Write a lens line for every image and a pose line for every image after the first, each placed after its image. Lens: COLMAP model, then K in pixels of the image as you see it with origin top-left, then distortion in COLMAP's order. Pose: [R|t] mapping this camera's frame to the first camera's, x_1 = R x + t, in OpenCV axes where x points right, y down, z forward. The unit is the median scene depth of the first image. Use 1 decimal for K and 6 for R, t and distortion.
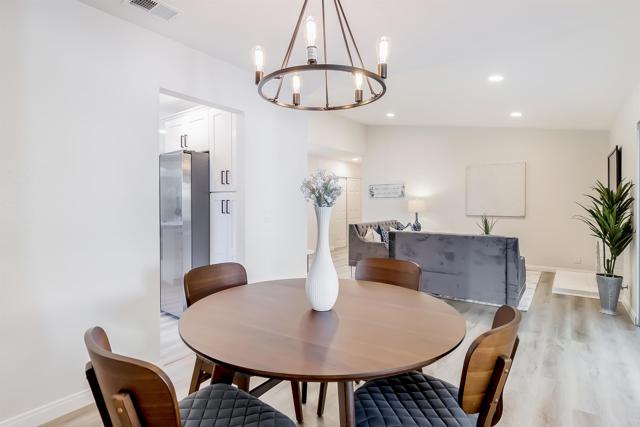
lens RADIAL K [[332.6, 0, 314.2], [0, 332.6, 207.7], [0, 0, 1]] dist [0.000132, 0.000277]
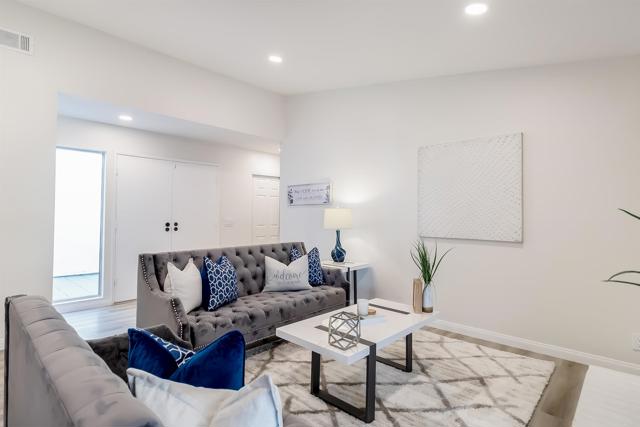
lens RADIAL K [[337.4, 0, 311.2], [0, 337.4, 203.5], [0, 0, 1]] dist [-0.003459, -0.000377]
pose [[0.992251, 0.000380, -0.124245, 0.333774], [-0.005863, 0.999025, -0.043767, -0.005556], [0.124107, 0.044156, 0.991286, 0.400601]]
